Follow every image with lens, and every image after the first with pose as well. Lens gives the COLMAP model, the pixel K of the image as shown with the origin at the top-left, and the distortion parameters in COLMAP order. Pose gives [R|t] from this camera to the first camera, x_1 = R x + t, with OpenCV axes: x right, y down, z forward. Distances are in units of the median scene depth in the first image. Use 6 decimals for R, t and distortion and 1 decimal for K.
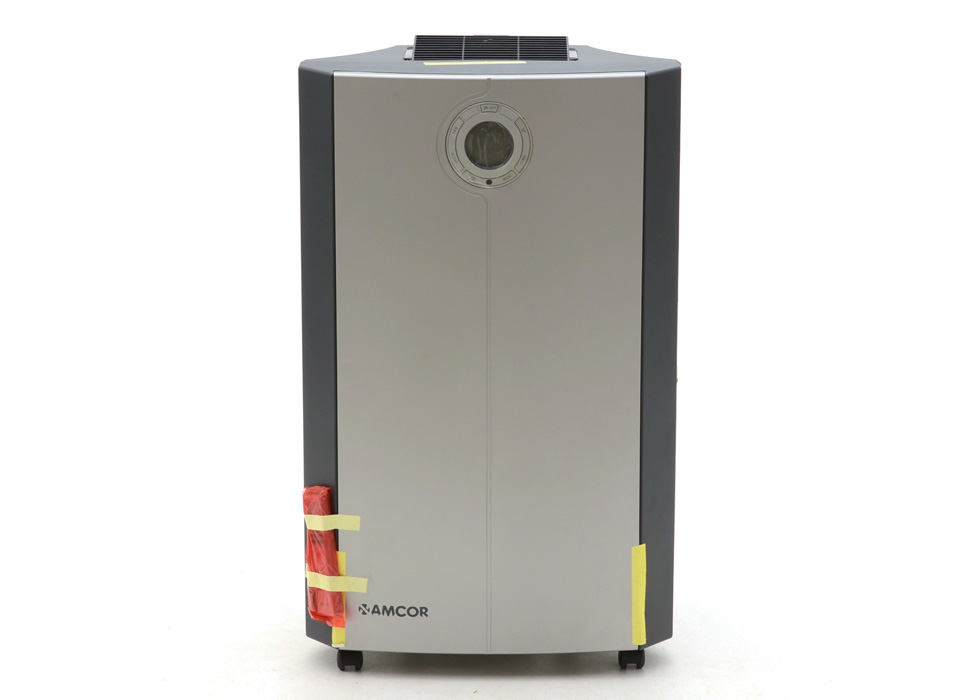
lens RADIAL K [[2756.6, 0, 489.6], [0, 2756.6, 349.8], [0, 0, 1]] dist [-0.011095, 0.000000]
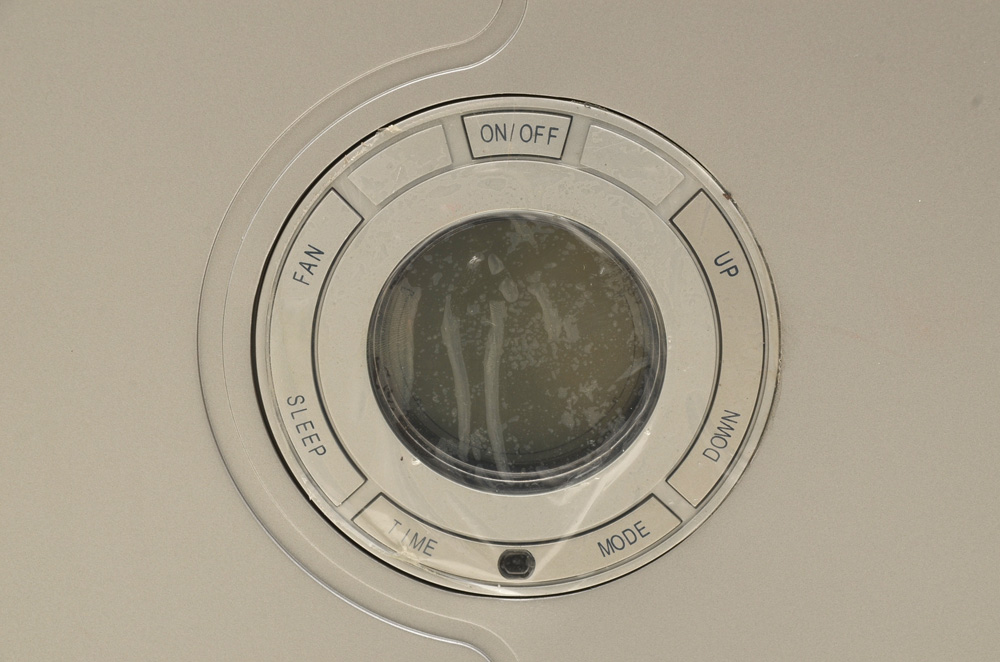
lens RADIAL K [[4448.8, 0, 500.8], [0, 4448.8, 331.0], [0, 0, 1]] dist [0.433897, 0.000000]
pose [[0.999972, -0.000553, -0.007484, 0.000941], [0.000946, 0.998613, 0.052648, -0.089567], [0.007444, -0.052653, 0.998585, 0.732889]]
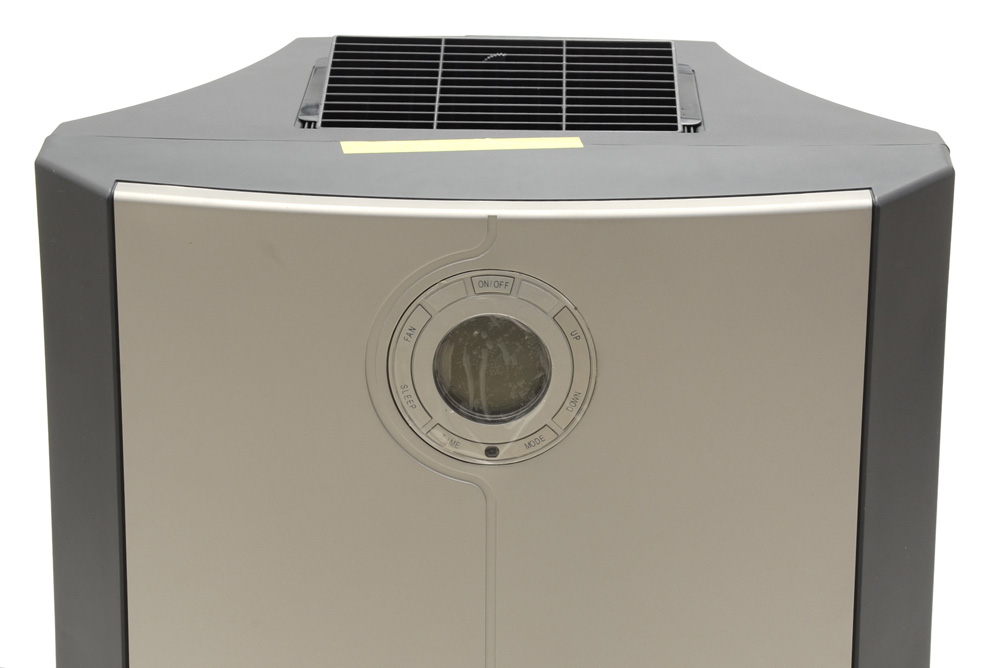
lens RADIAL K [[3142.8, 0, 522.1], [0, 3142.8, 331.6], [0, 0, 1]] dist [0.696876, 0.000000]
pose [[0.999980, 0.006262, -0.001005, 0.004850], [-0.006143, 0.995752, 0.091874, -0.123537], [0.001576, -0.091866, 0.995770, 0.526837]]
